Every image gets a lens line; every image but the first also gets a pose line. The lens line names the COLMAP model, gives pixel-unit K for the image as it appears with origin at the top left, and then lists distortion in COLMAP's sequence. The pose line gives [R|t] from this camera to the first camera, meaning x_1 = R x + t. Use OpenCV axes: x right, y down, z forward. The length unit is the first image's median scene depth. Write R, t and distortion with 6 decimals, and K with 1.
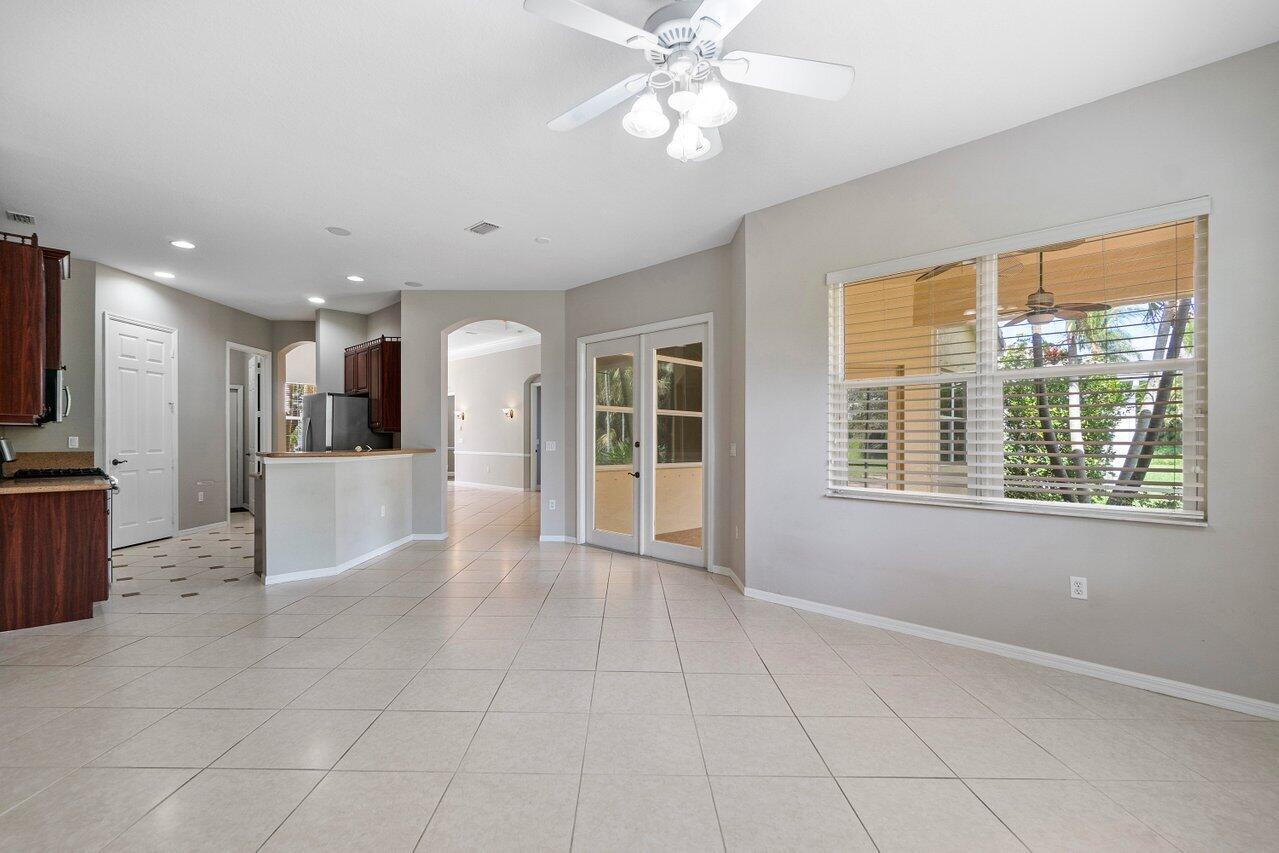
lens RADIAL K [[568.1, 0, 618.1], [0, 568.1, 438.6], [0, 0, 1]] dist [0.002849, -0.000005]
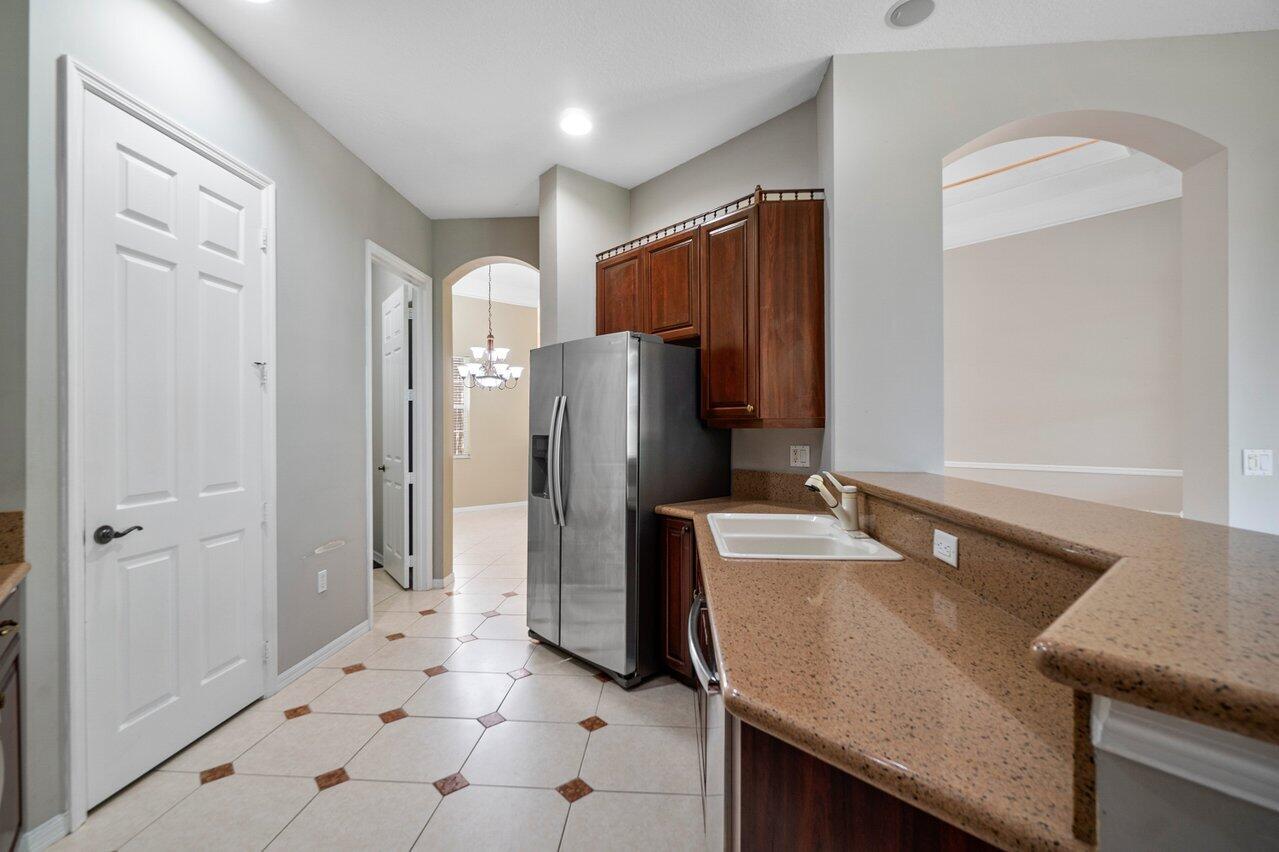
lens RADIAL K [[558.5, 0, 626.2], [0, 558.5, 416.7], [0, 0, 1]] dist [-0.000988, -0.000251]
pose [[0.997858, -0.013710, -0.063957, -0.491160], [0.012706, 0.999790, -0.016083, -0.014531], [0.064164, 0.015236, 0.997823, 0.609681]]
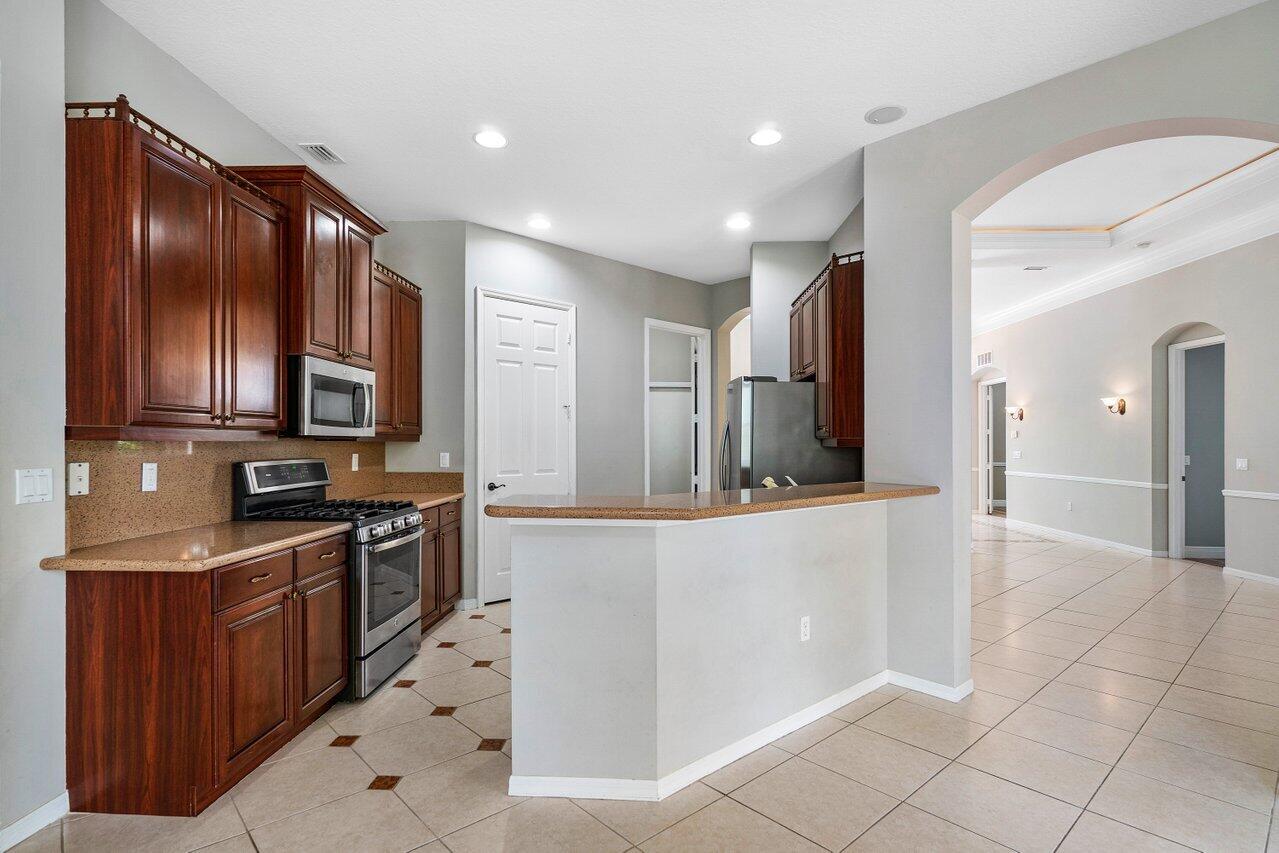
lens RADIAL K [[630.7, 0, 639.7], [0, 630.7, 435.2], [0, 0, 1]] dist [0.001928, 0.000286]
pose [[0.685810, -0.006527, -0.727752, -0.126173], [-0.004106, 0.999909, -0.012837, -0.014103], [0.727769, 0.011791, 0.685721, 0.498470]]
